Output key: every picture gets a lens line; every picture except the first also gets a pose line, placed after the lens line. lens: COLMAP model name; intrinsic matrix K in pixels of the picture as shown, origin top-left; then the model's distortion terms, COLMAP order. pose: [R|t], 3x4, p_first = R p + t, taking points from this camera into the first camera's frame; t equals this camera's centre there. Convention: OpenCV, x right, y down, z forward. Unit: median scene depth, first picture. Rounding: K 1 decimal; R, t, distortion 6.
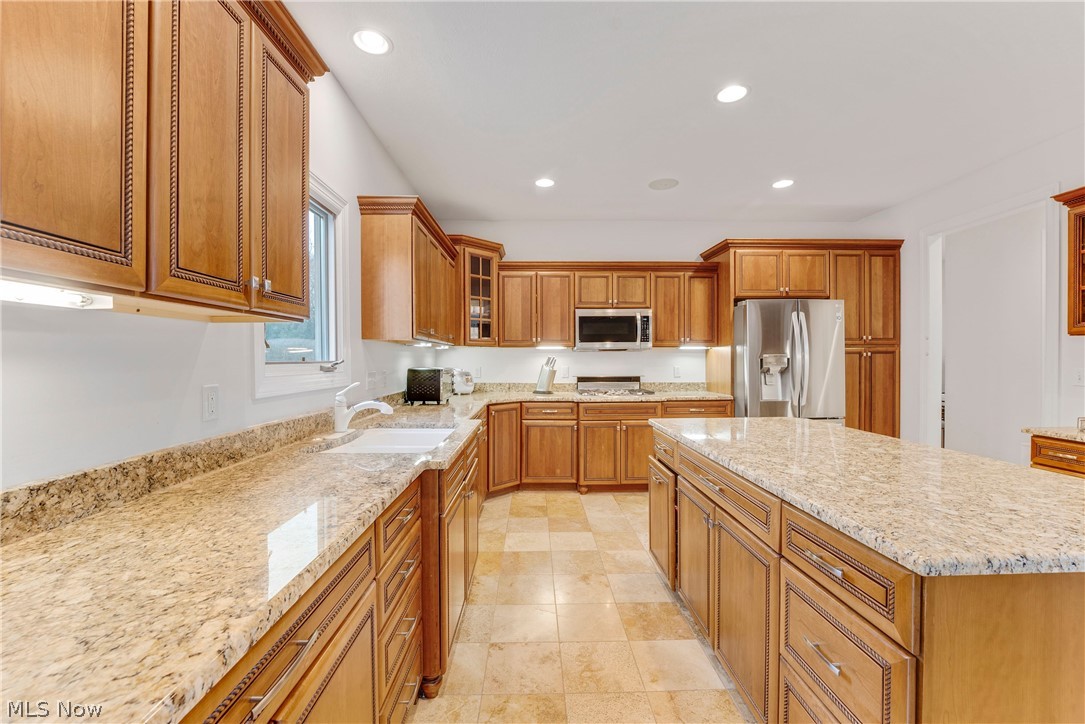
lens RADIAL K [[461.0, 0, 545.7], [0, 461.0, 371.0], [0, 0, 1]] dist [-0.029919, 0.002554]
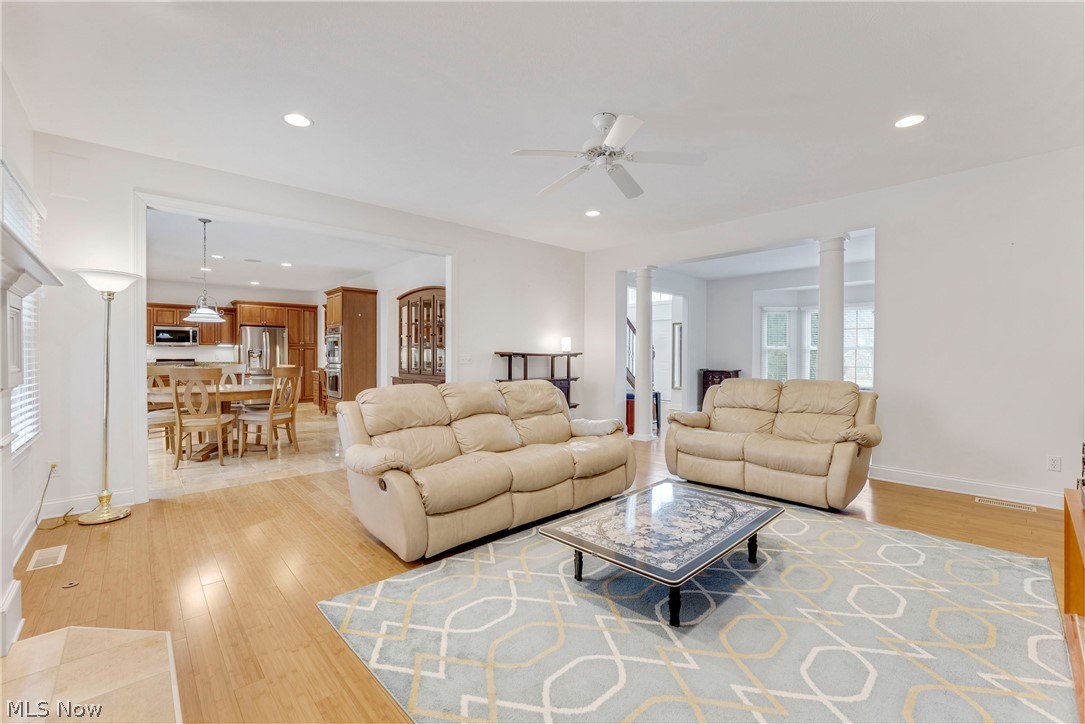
lens RADIAL K [[461.0, 0, 539.1], [0, 461.0, 358.5], [0, 0, 1]] dist [-0.029919, 0.002554]
pose [[0.750962, 0.001669, 0.660343, 0.039684], [0.008315, 0.999894, -0.011983, 0.083905], [-0.660293, 0.014489, 0.750869, -2.746983]]
